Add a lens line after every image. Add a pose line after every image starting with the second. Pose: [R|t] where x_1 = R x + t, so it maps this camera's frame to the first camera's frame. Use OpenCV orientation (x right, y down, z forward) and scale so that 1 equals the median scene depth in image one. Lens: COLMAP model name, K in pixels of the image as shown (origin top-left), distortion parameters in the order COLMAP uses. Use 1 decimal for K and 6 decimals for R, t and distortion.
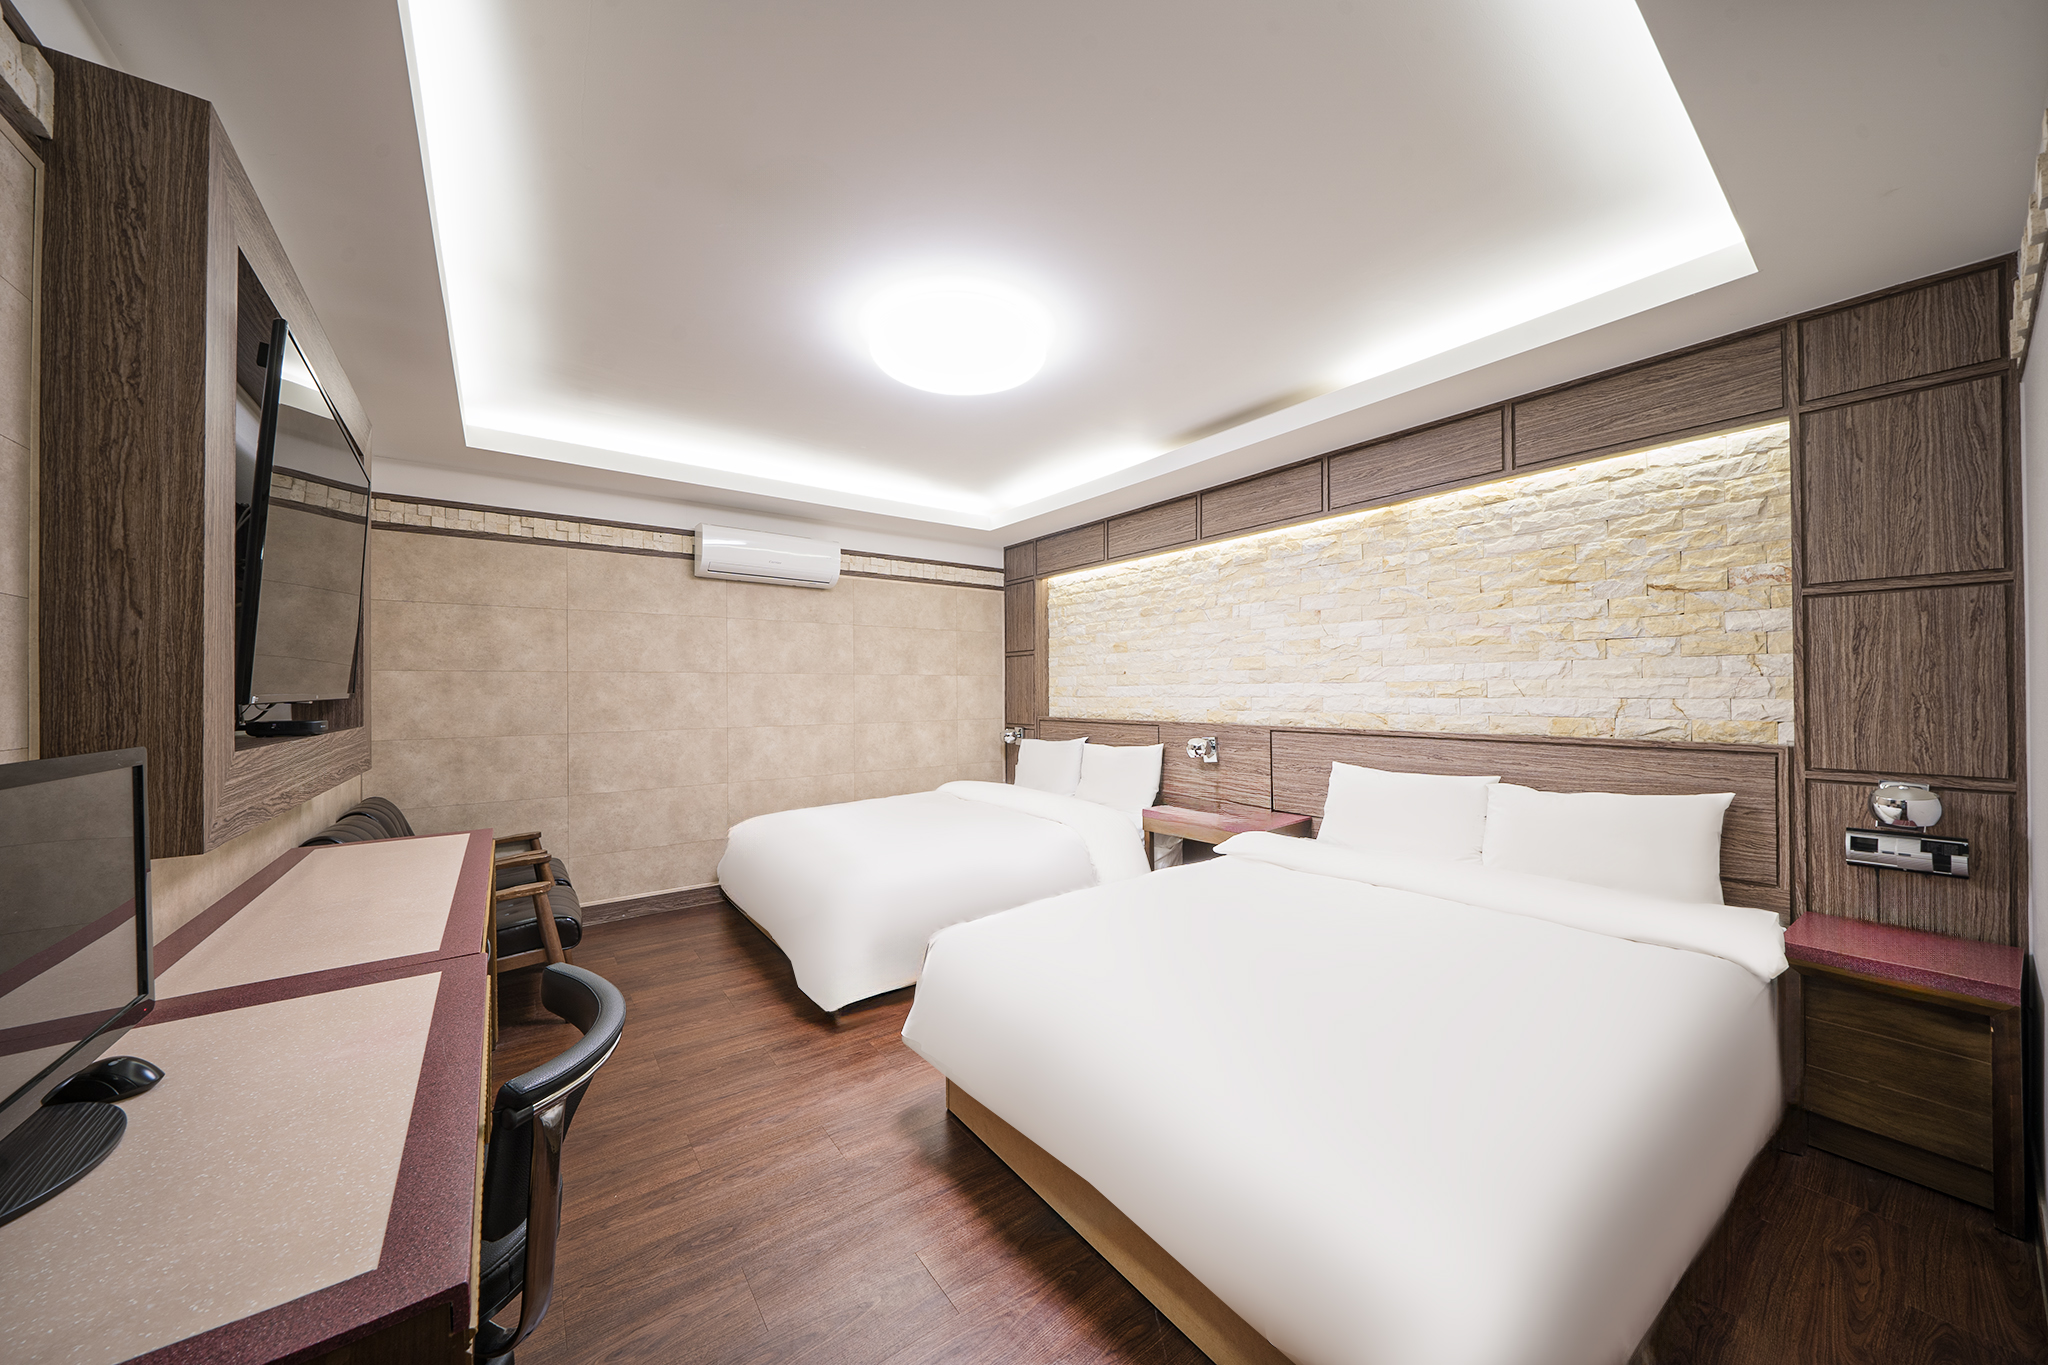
lens RADIAL K [[710.4, 0, 1030.8], [0, 710.4, 684.8], [0, 0, 1]] dist [0.000617, -0.000066]
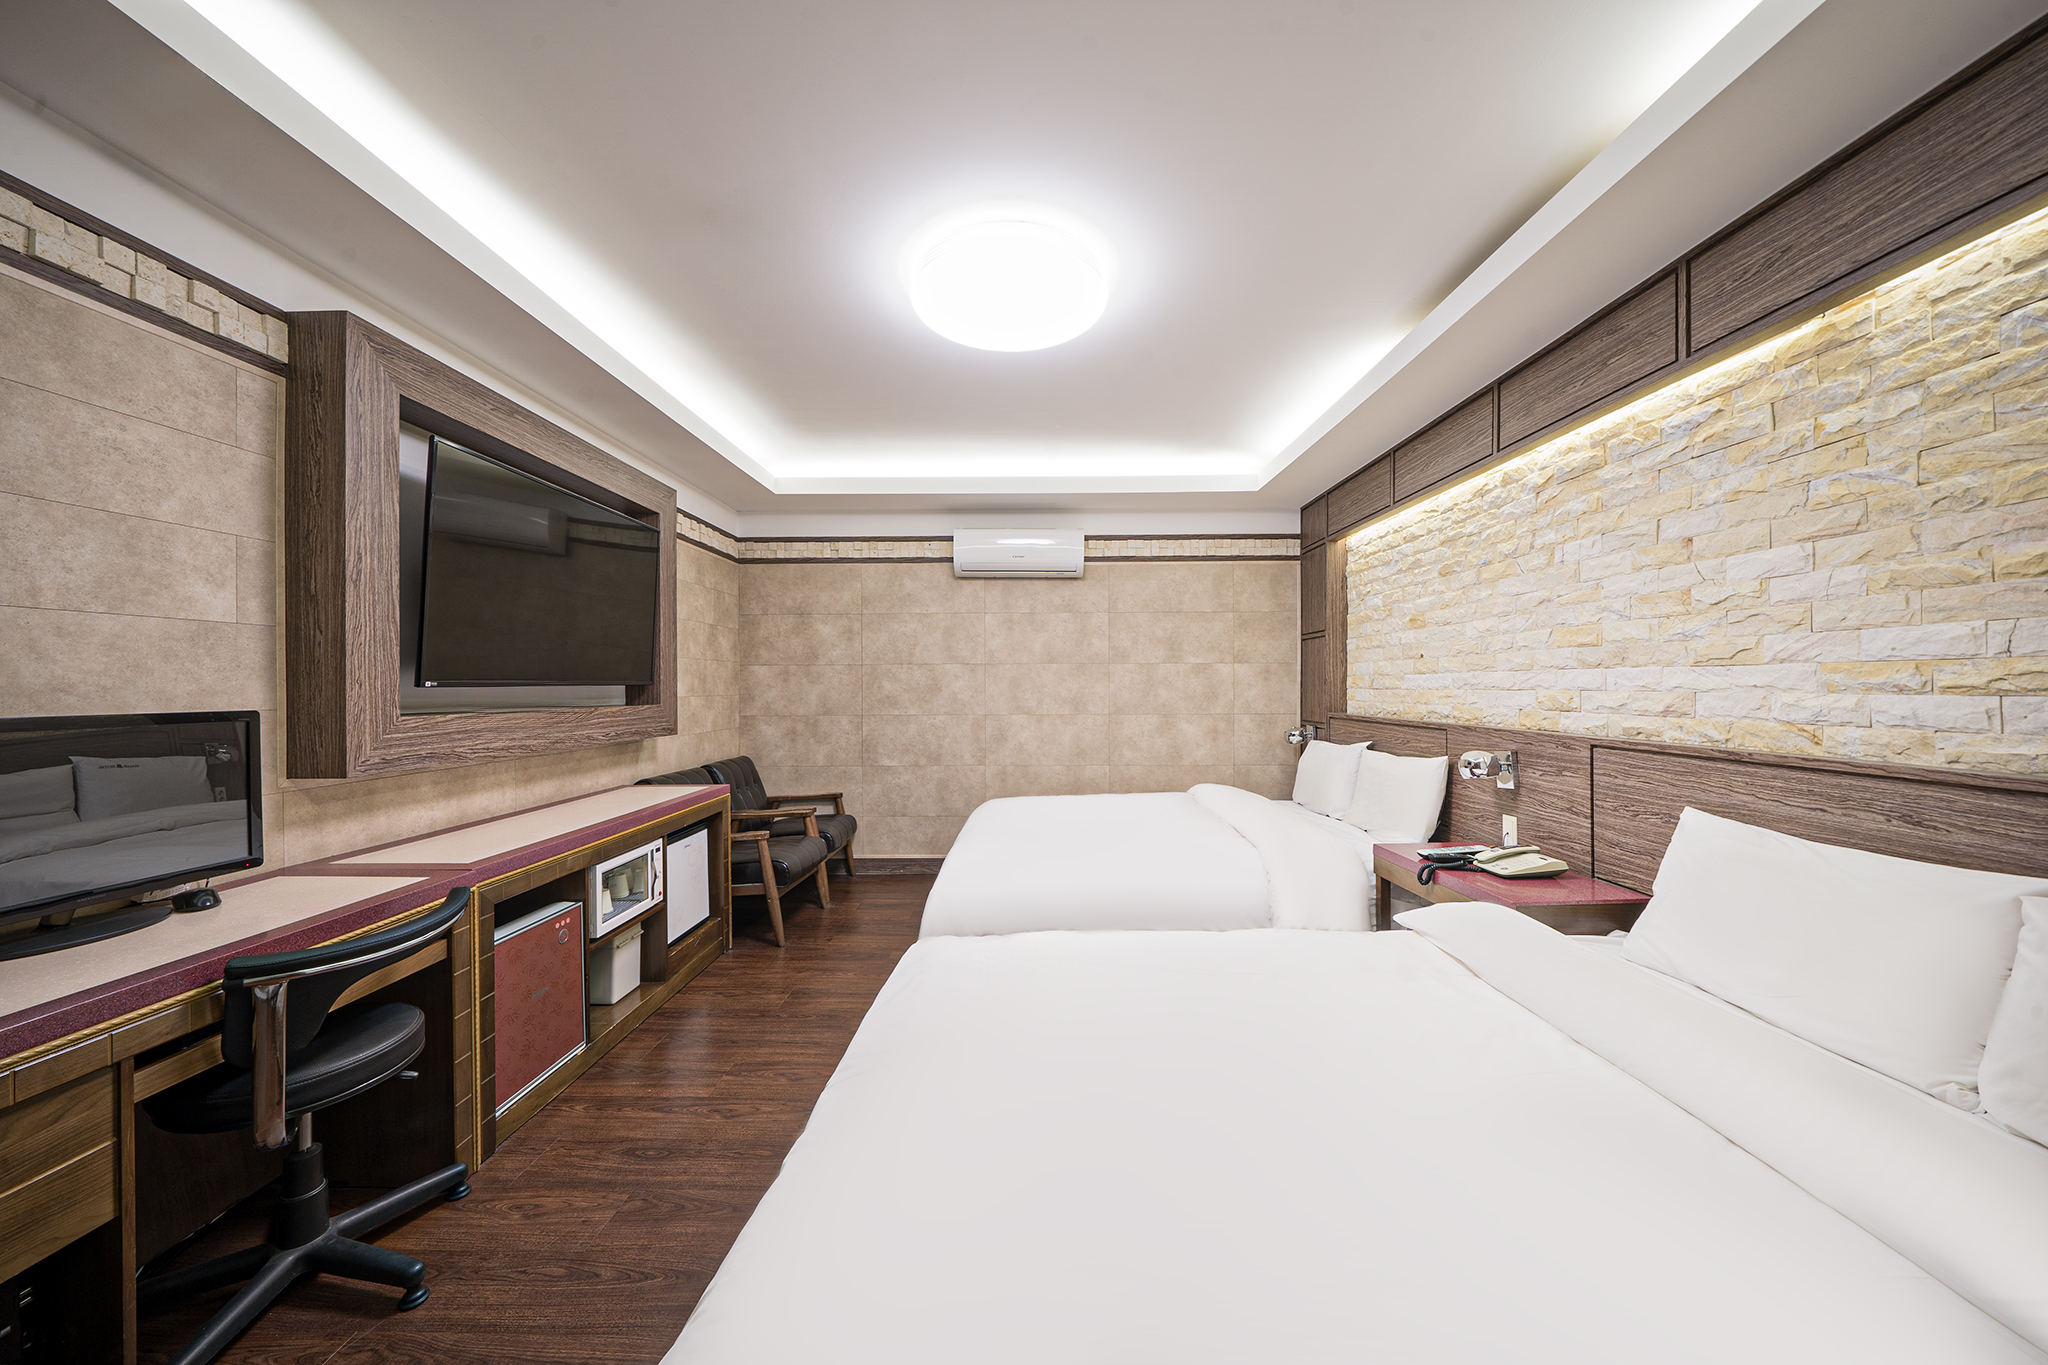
lens RADIAL K [[710.4, 0, 1023.0], [0, 710.4, 683.5], [0, 0, 1]] dist [0.000617, -0.000066]
pose [[0.782359, 0.002907, -0.622821, 0.335104], [0.003809, 0.999948, 0.009452, 0.003763], [0.622816, -0.009768, 0.782307, 0.219696]]
